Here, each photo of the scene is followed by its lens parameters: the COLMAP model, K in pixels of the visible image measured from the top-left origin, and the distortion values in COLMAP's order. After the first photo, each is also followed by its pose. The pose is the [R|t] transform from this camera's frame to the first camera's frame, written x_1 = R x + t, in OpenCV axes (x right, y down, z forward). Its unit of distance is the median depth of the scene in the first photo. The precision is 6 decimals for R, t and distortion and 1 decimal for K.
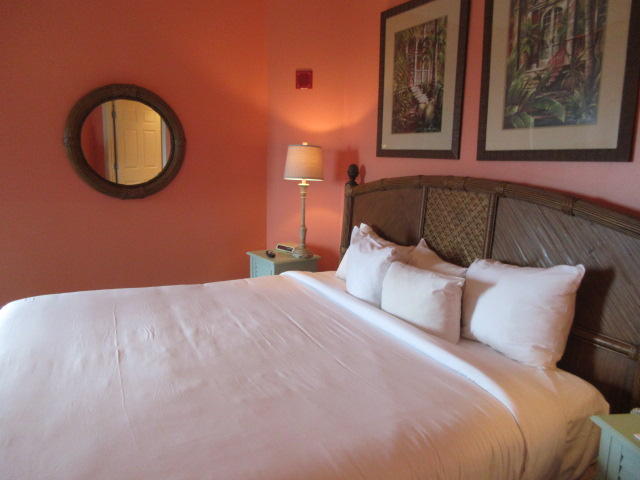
lens RADIAL K [[477.1, 0, 315.9], [0, 477.1, 239.6], [0, 0, 1]] dist [-0.001568, 0.007592]
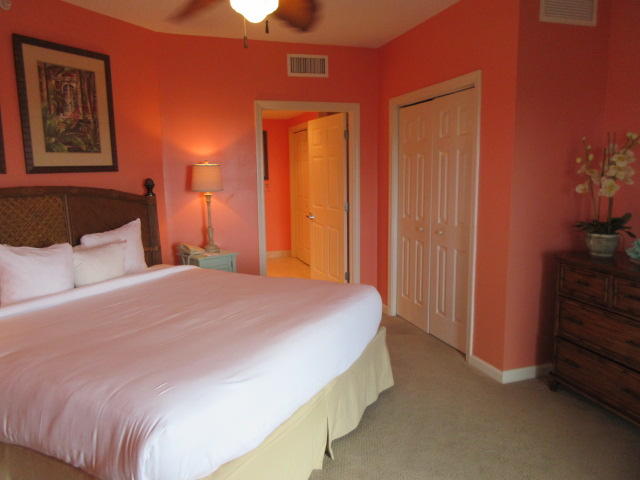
lens RADIAL K [[477.1, 0, 320.1], [0, 477.1, 237.2], [0, 0, 1]] dist [-0.001568, 0.007592]
pose [[-0.578207, -0.119553, 0.807084, -1.326424], [0.152207, 0.956035, 0.250661, -0.223870], [-0.801567, 0.267778, -0.534589, 1.196855]]
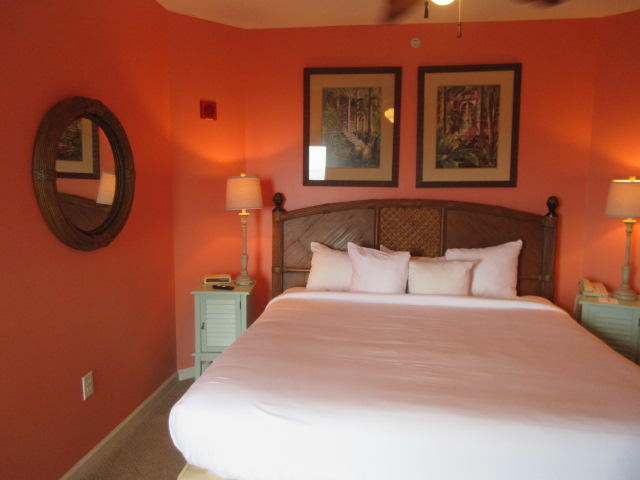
lens RADIAL K [[477.1, 0, 321.7], [0, 477.1, 239.8], [0, 0, 1]] dist [-0.001568, 0.007592]
pose [[0.570191, -0.107536, 0.814443, -1.175778], [0.147023, 0.988747, 0.027620, -0.095783], [-0.808249, 0.103993, 0.579586, 0.412332]]
